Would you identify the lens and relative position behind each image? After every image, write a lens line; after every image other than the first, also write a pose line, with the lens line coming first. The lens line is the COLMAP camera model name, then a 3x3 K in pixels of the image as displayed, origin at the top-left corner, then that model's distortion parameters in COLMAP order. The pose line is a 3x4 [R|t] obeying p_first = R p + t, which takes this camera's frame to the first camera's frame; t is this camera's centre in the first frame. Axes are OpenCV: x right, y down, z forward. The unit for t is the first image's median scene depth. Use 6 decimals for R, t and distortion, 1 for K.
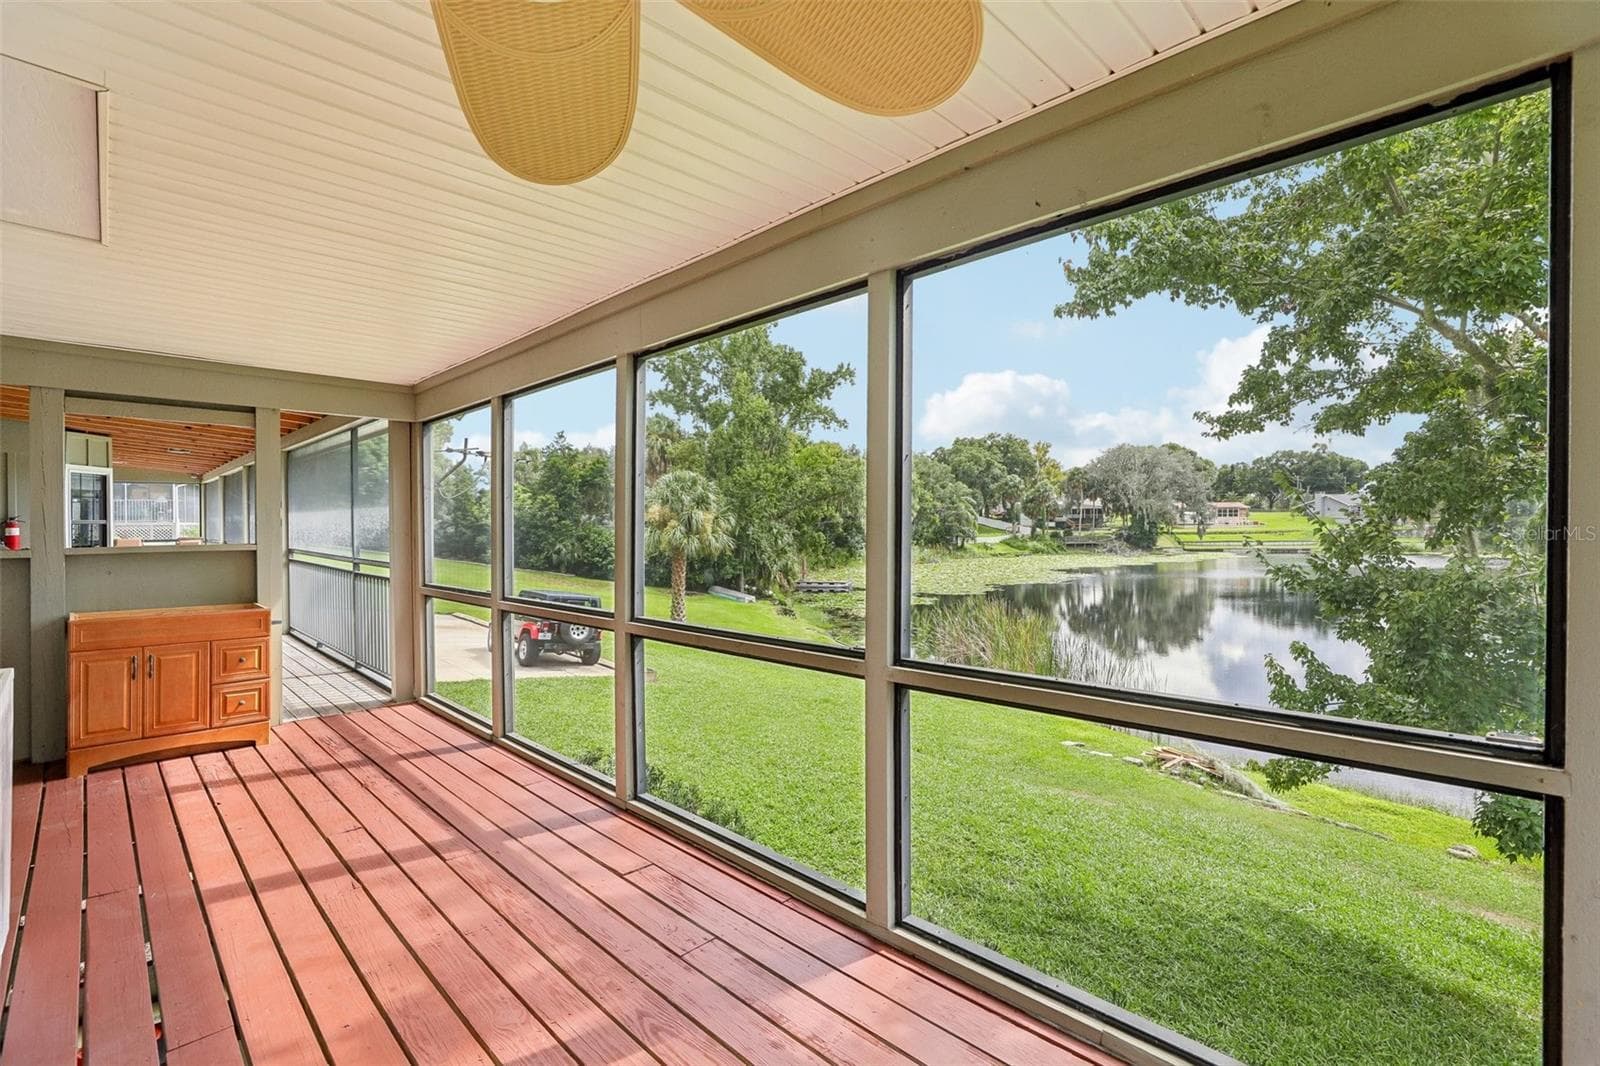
lens RADIAL K [[719.5, 0, 800.0], [0, 719.5, 533.0], [0, 0, 1]] dist [-0.015667, 0.000393]
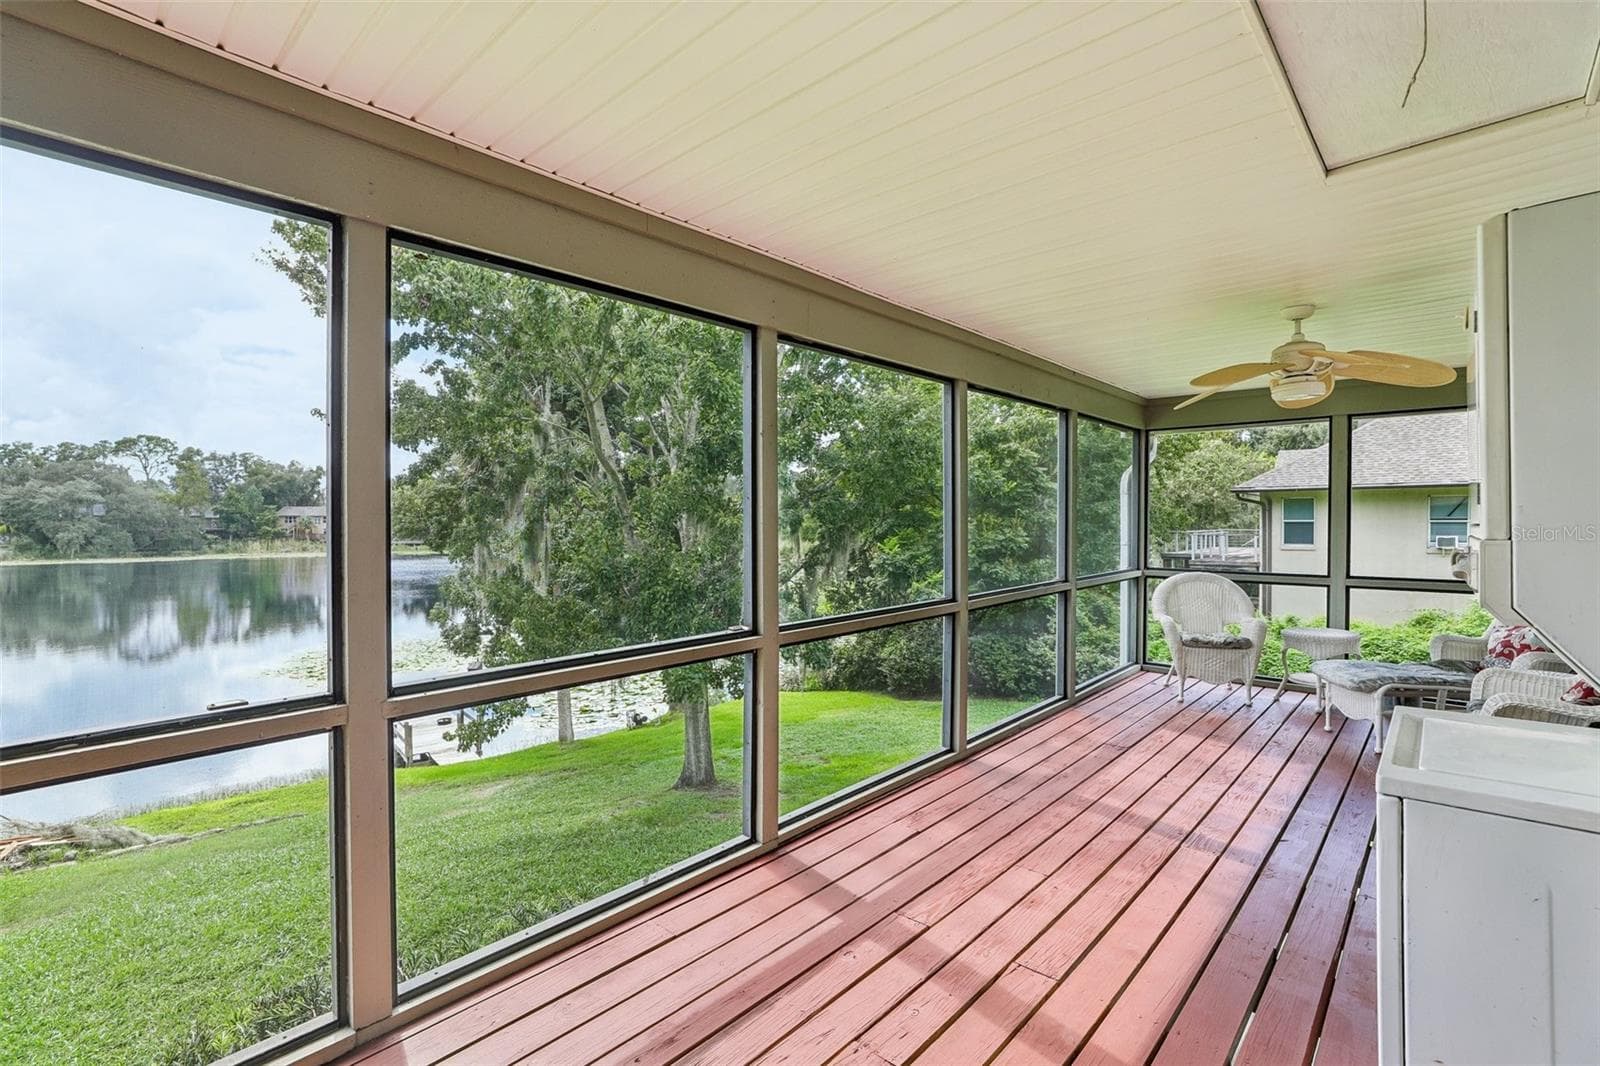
lens RADIAL K [[774.9, 0, 800.0], [0, 774.9, 533.0], [0, 0, 1]] dist [0.000402, 0.000479]
pose [[-0.070517, -0.016579, 0.997373, -1.321401], [0.012370, 0.999770, 0.017493, -0.010284], [-0.997434, 0.013571, -0.070296, 1.165057]]
